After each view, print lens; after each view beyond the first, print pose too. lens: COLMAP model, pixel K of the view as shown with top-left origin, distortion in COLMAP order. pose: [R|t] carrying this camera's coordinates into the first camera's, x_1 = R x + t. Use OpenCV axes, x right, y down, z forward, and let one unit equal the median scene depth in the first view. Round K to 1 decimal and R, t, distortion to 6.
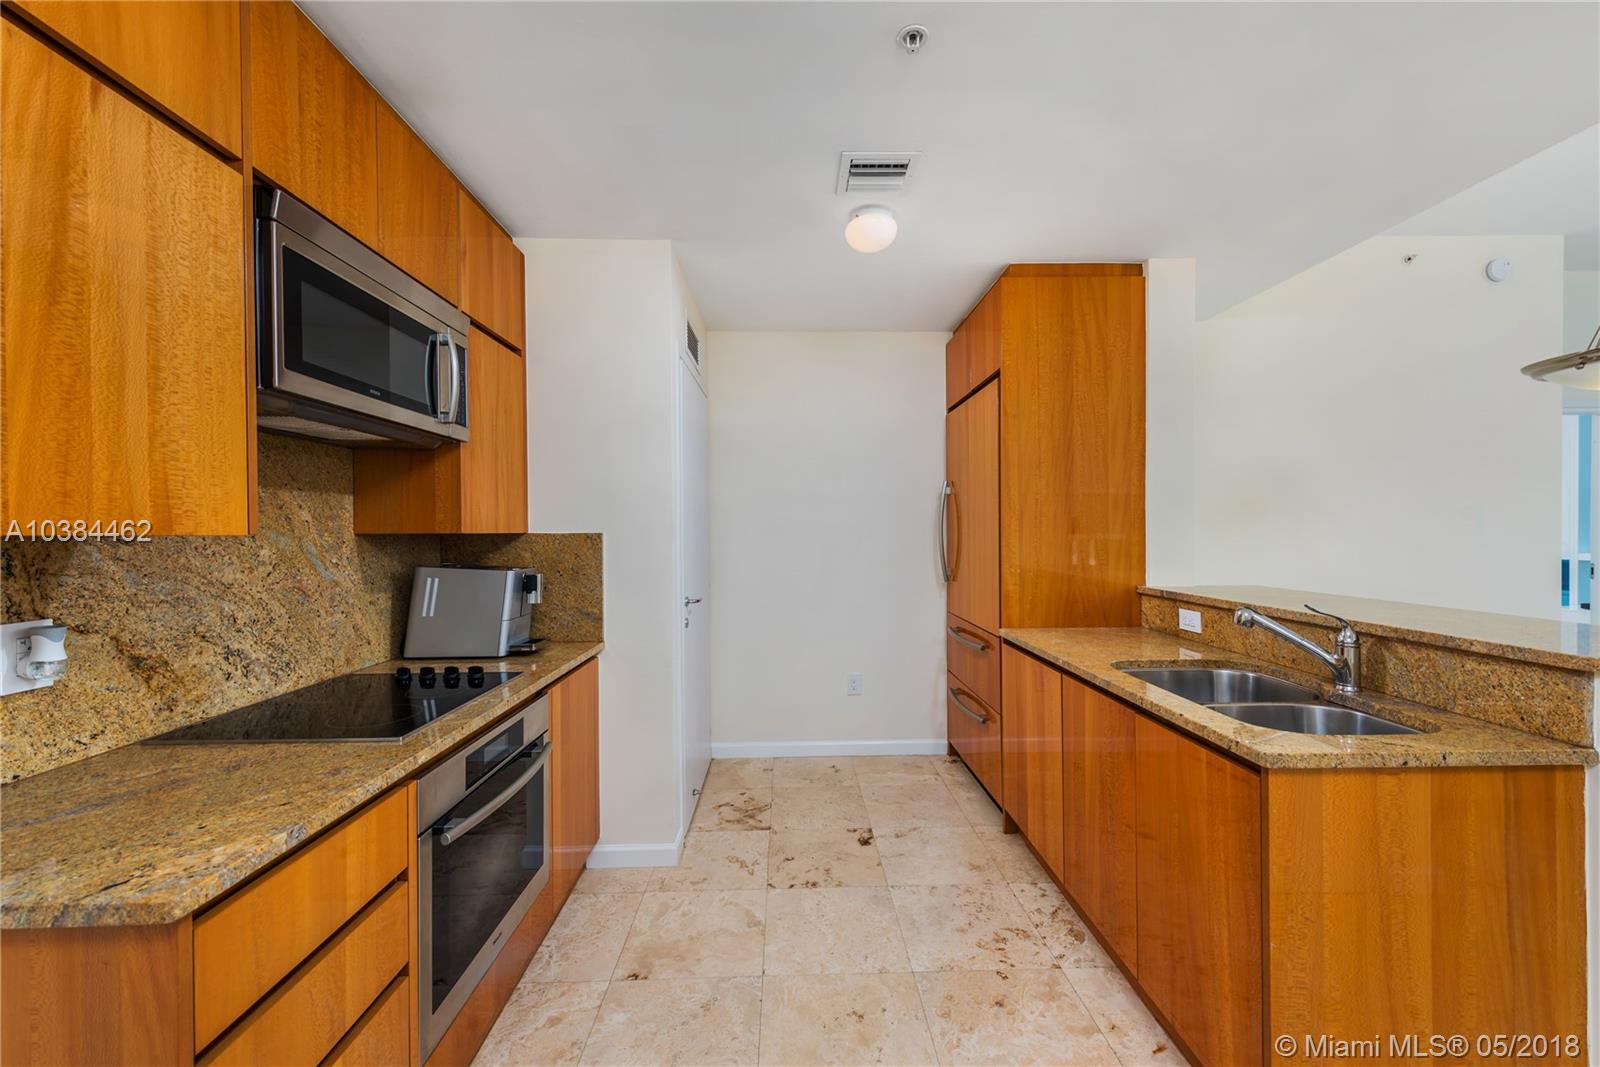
lens RADIAL K [[630.6, 0, 803.7], [0, 630.6, 534.7], [0, 0, 1]] dist [0.017017, -0.003882]
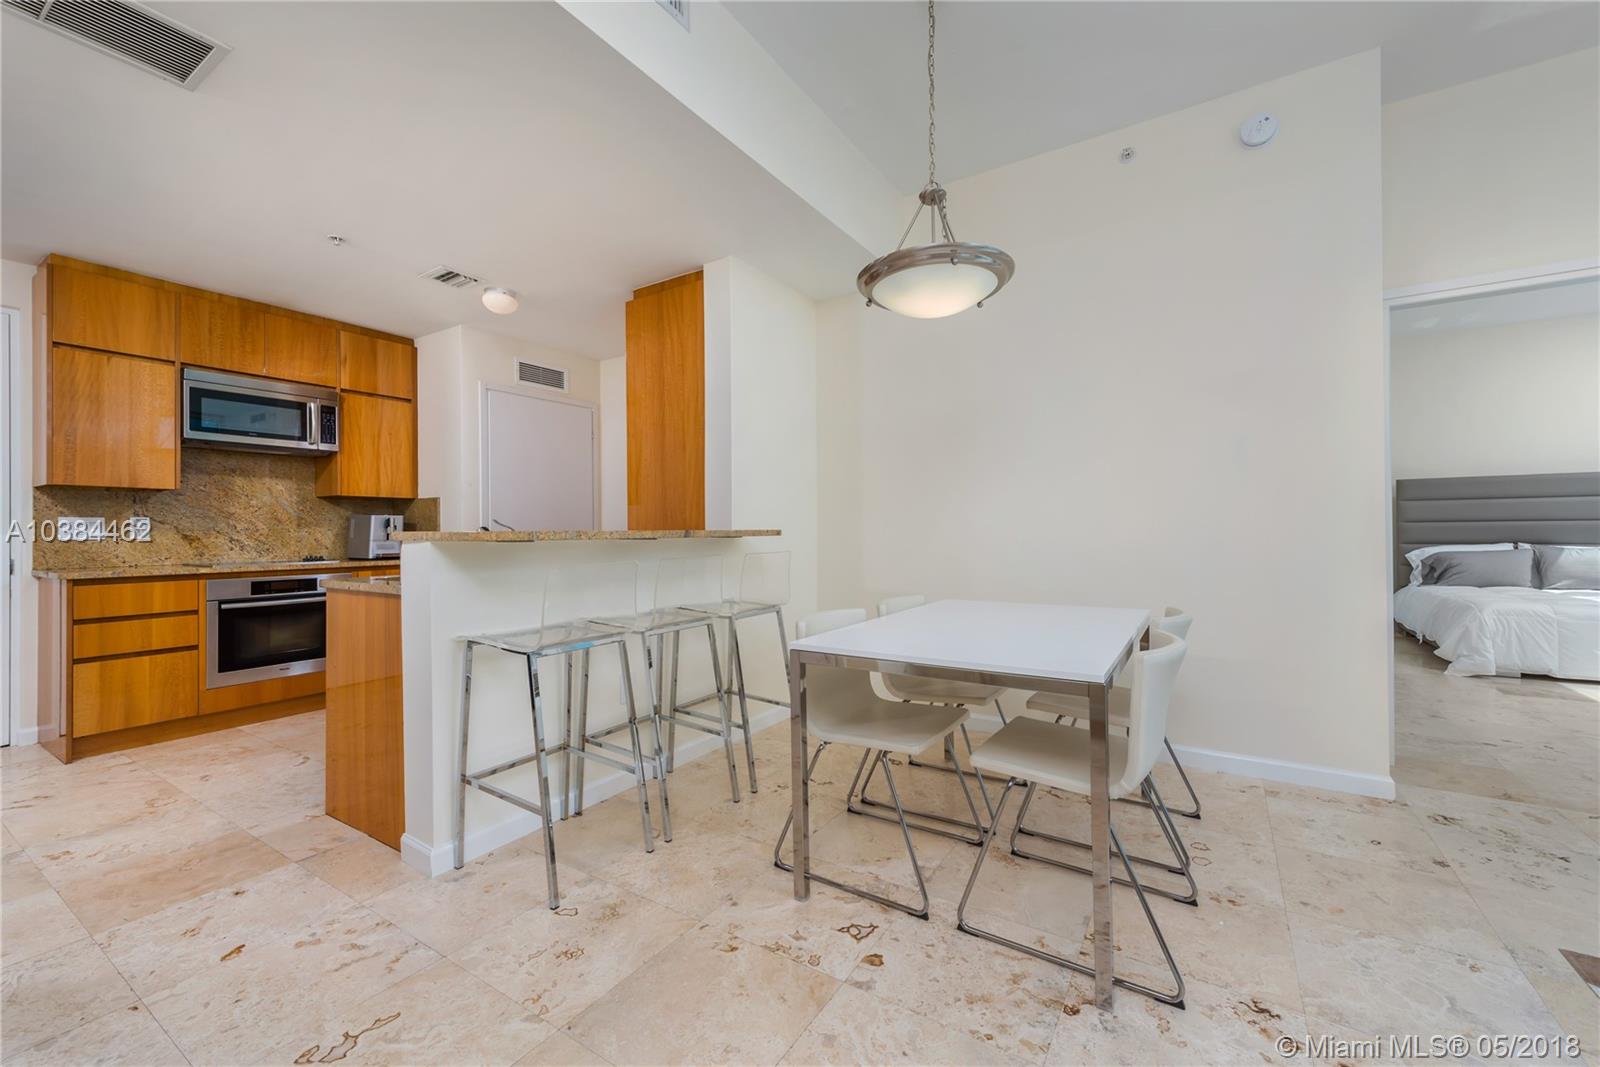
lens RADIAL K [[645.0, 0, 802.7], [0, 645.0, 525.3], [0, 0, 1]] dist [0.004557, -0.000093]
pose [[0.827170, -0.004088, -0.561938, 1.802578], [-0.001706, 0.999951, -0.009785, 0.107614], [0.561950, 0.009053, 0.827122, 0.095677]]
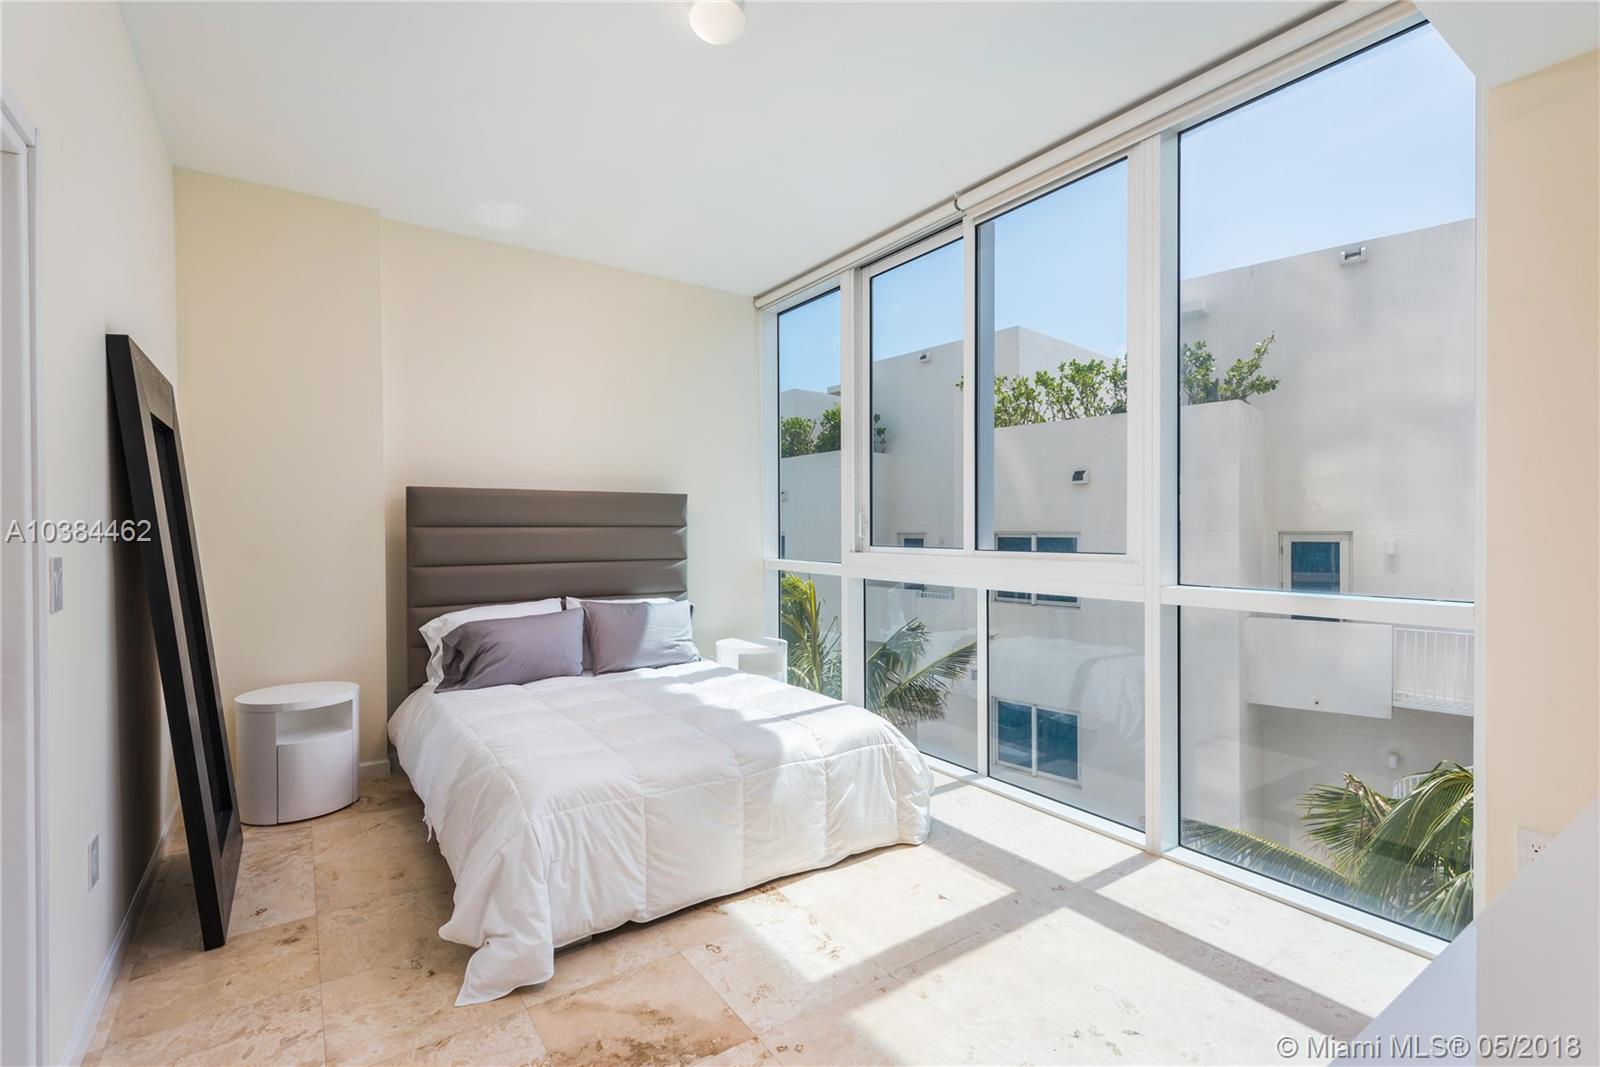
lens RADIAL K [[732.9, 0, 800.0], [0, 732.9, 533.5], [0, 0, 1]] dist [0.000521, 0.000040]
pose [[0.836818, -0.001641, 0.547478, 2.250596], [0.005463, 0.999971, -0.005353, -0.017897], [-0.547454, 0.007471, 0.836803, 2.256565]]
